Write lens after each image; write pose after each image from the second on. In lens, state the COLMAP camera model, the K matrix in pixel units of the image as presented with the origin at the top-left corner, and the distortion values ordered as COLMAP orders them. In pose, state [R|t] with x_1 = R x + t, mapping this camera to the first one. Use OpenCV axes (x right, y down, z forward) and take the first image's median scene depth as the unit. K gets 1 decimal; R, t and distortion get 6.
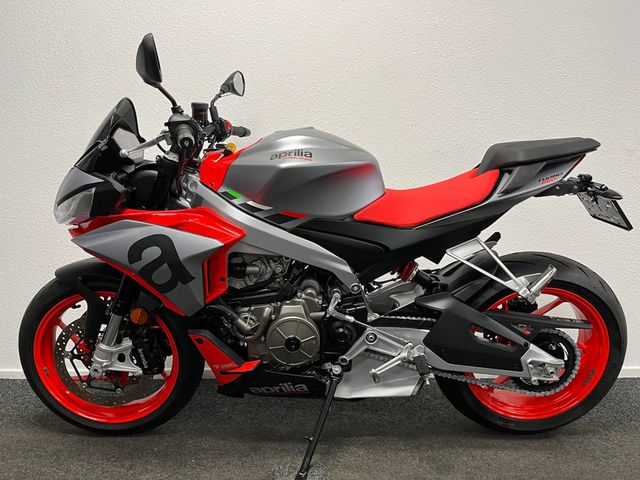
lens RADIAL K [[487.8, 0, 320.0], [0, 487.8, 240.0], [0, 0, 1]] dist [0.043249, -0.001271]
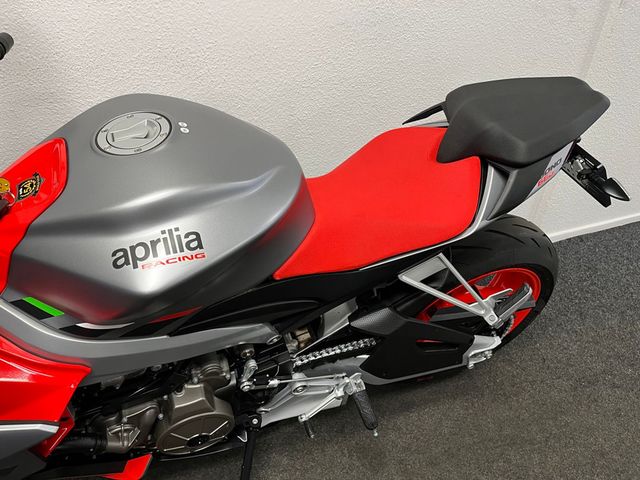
lens RADIAL K [[499.0, 0, 320.0], [0, 499.0, 240.0], [0, 0, 1]] dist [0.003702, 0.001274]
pose [[0.934982, -0.193851, 0.297036, -0.048096], [0.010307, 0.851935, 0.523546, -0.393257], [-0.354545, -0.486444, 0.798542, 0.492101]]
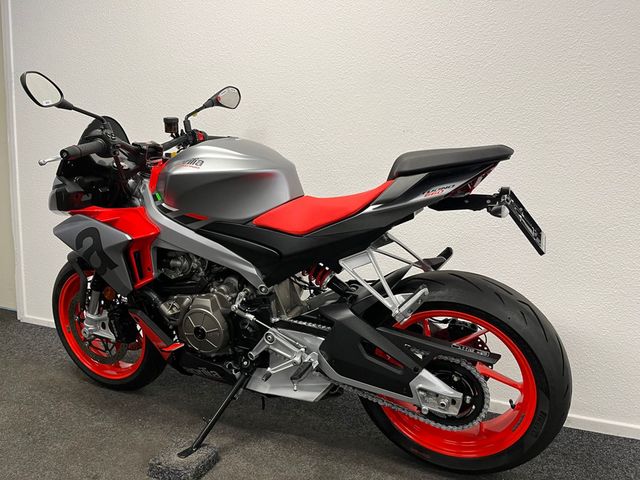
lens RADIAL K [[487.8, 0, 320.0], [0, 487.8, 240.0], [0, 0, 1]] dist [0.043249, -0.001271]
pose [[0.915885, 0.066496, -0.395895, 0.606018], [-0.067194, 0.997666, 0.012123, -0.029414], [0.395778, 0.015498, 0.918216, 0.078485]]
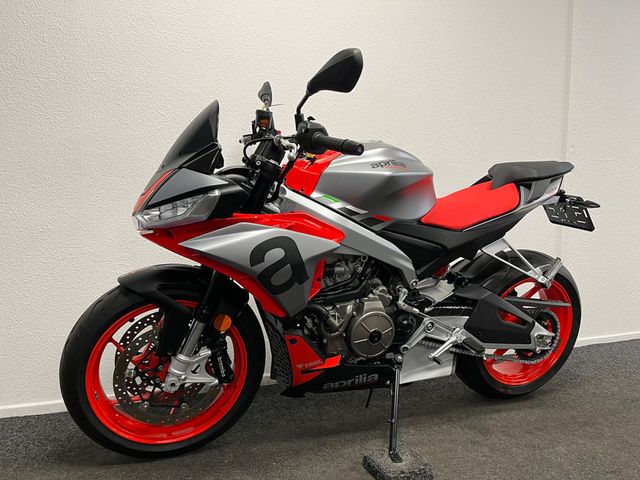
lens RADIAL K [[487.8, 0, 320.0], [0, 487.8, 240.0], [0, 0, 1]] dist [0.043249, -0.001271]
pose [[0.930689, -0.012937, 0.365582, -0.553284], [0.025841, 0.999203, -0.030427, 0.026000], [-0.364897, 0.037765, 0.930282, 0.017326]]
